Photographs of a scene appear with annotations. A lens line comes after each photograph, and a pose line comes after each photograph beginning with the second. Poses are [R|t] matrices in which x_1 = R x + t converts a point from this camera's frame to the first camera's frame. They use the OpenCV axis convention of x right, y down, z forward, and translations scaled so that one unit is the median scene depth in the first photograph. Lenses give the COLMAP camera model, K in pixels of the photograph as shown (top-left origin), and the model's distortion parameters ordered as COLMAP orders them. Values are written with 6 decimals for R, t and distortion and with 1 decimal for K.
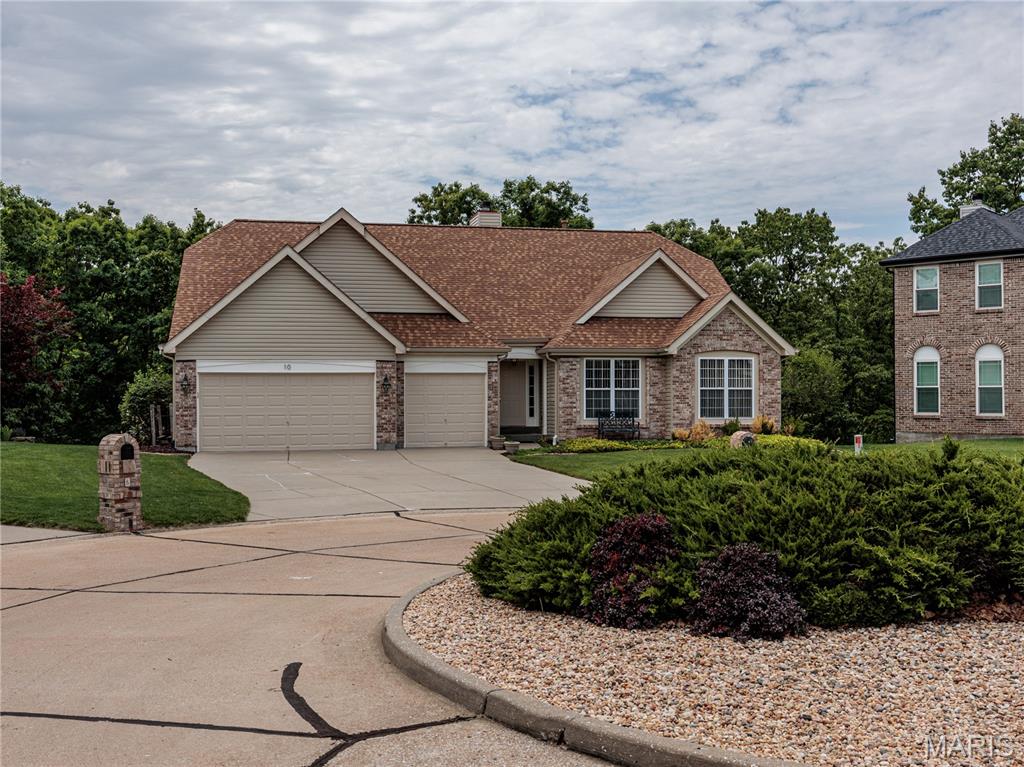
lens RADIAL K [[1006.3, 0, 511.9], [0, 1006.3, 383.3], [0, 0, 1]] dist [0.001948, 0.000000]
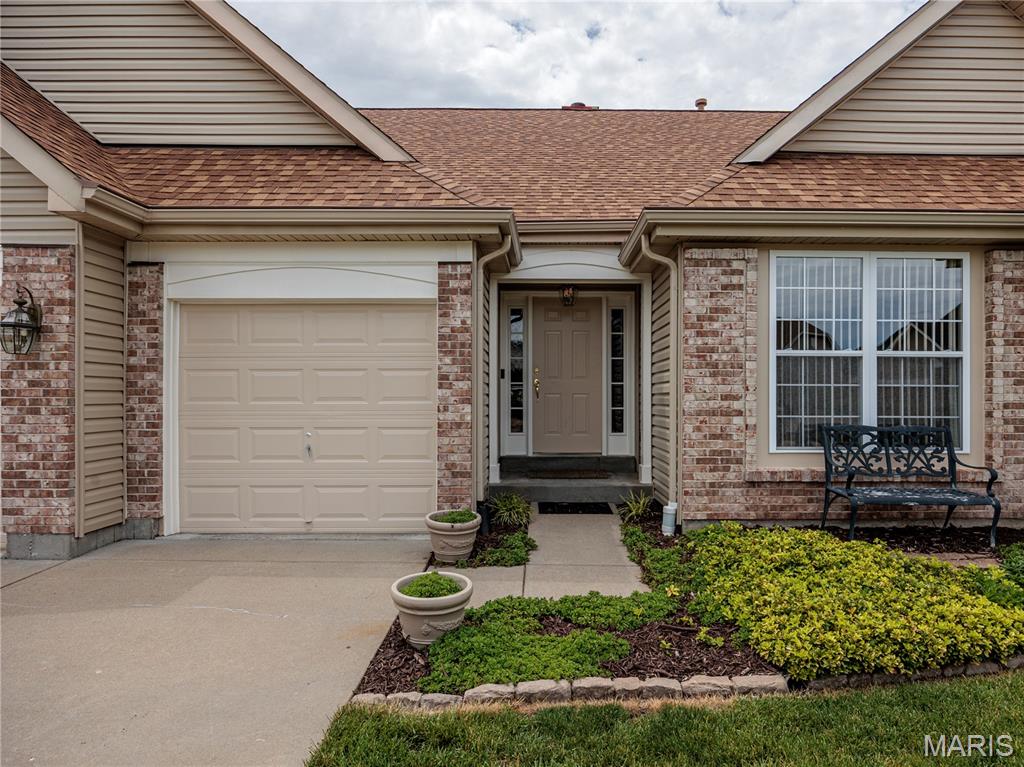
lens RADIAL K [[536.1, 0, 506.4], [0, 536.1, 392.5], [0, 0, 1]] dist [0.001615, -0.000009]
pose [[0.957287, 0.001702, -0.289135, 0.041972], [-0.001015, 0.999996, 0.002527, 0.017371], [0.289138, -0.002125, 0.957285, 0.819973]]
